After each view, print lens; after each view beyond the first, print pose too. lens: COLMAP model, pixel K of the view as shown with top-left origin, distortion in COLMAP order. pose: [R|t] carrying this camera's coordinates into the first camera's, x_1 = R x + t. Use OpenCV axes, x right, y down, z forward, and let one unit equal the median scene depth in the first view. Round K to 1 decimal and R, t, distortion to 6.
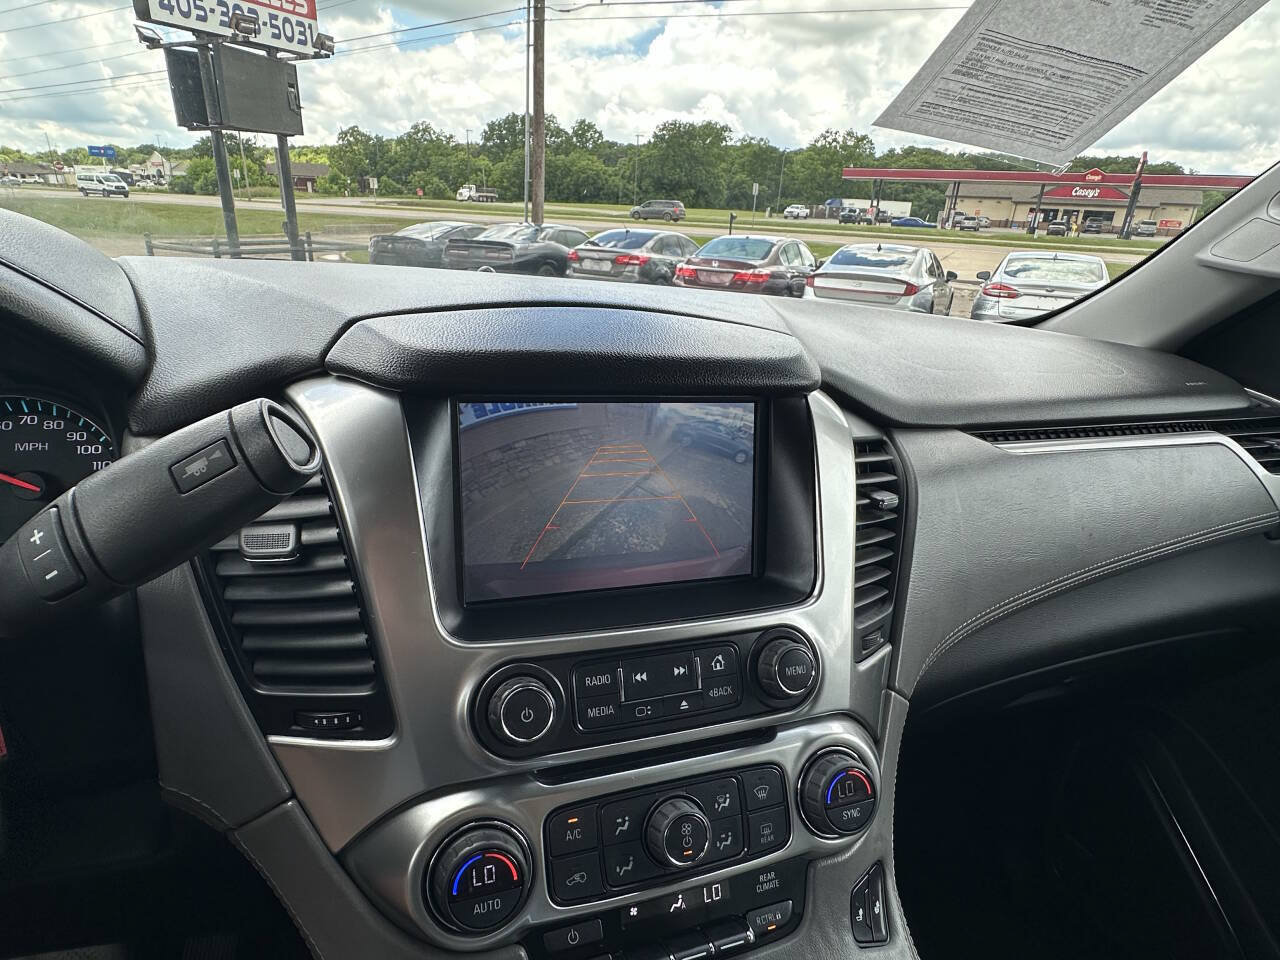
lens RADIAL K [[735.1, 0, 628.0], [0, 735.1, 512.8], [0, 0, 1]] dist [-0.003335, 0.000541]
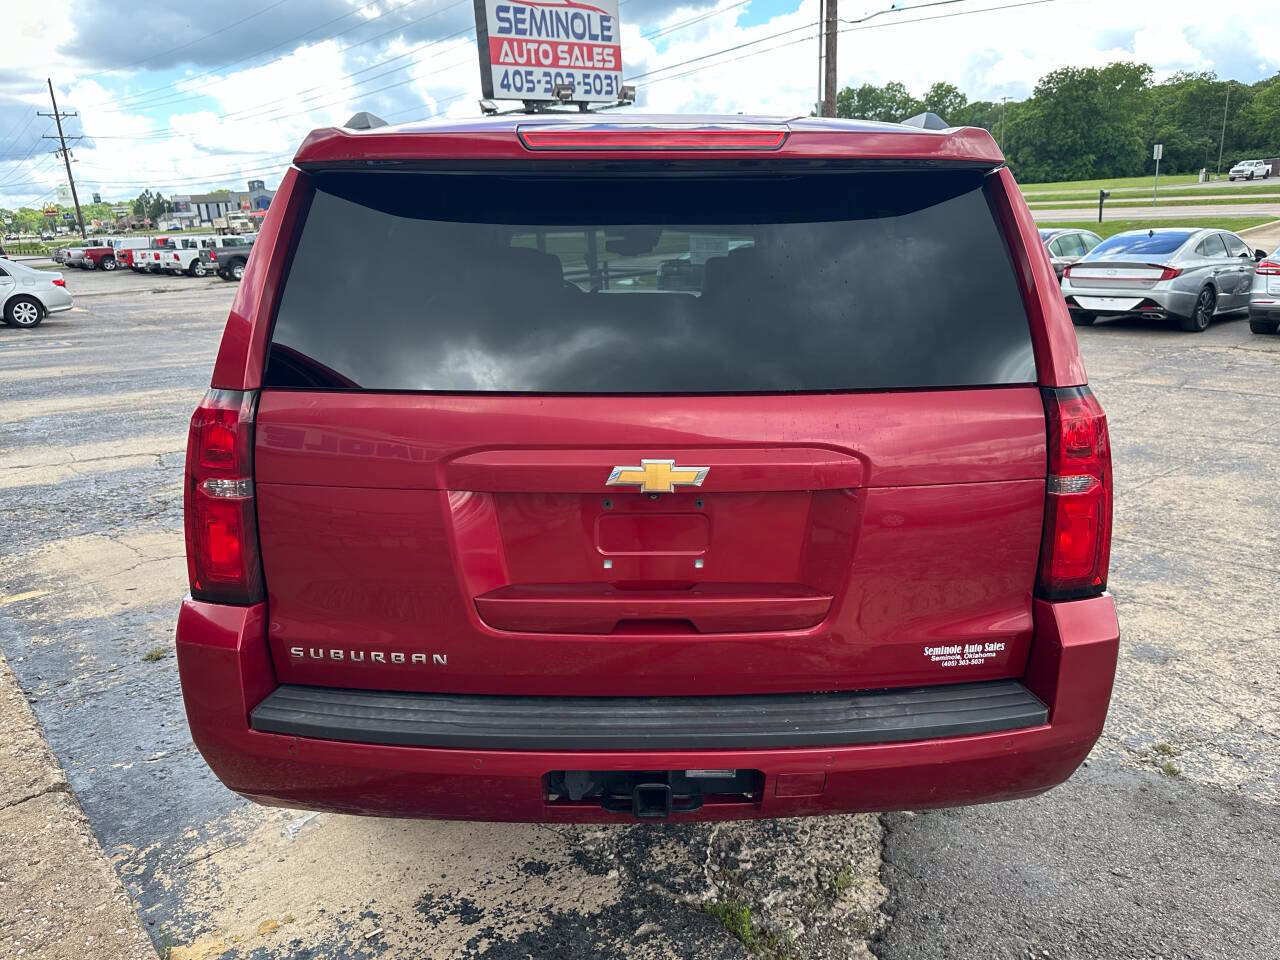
lens RADIAL K [[962.3, 0, 640.0], [0, 962.3, 480.0], [0, 0, 1]] dist [0.002569, 0.001689]
pose [[0.936154, 0.007062, -0.351519, 0.119941], [-0.047039, 0.993326, -0.105315, 0.094143], [0.348429, 0.115126, 0.930238, -0.279684]]
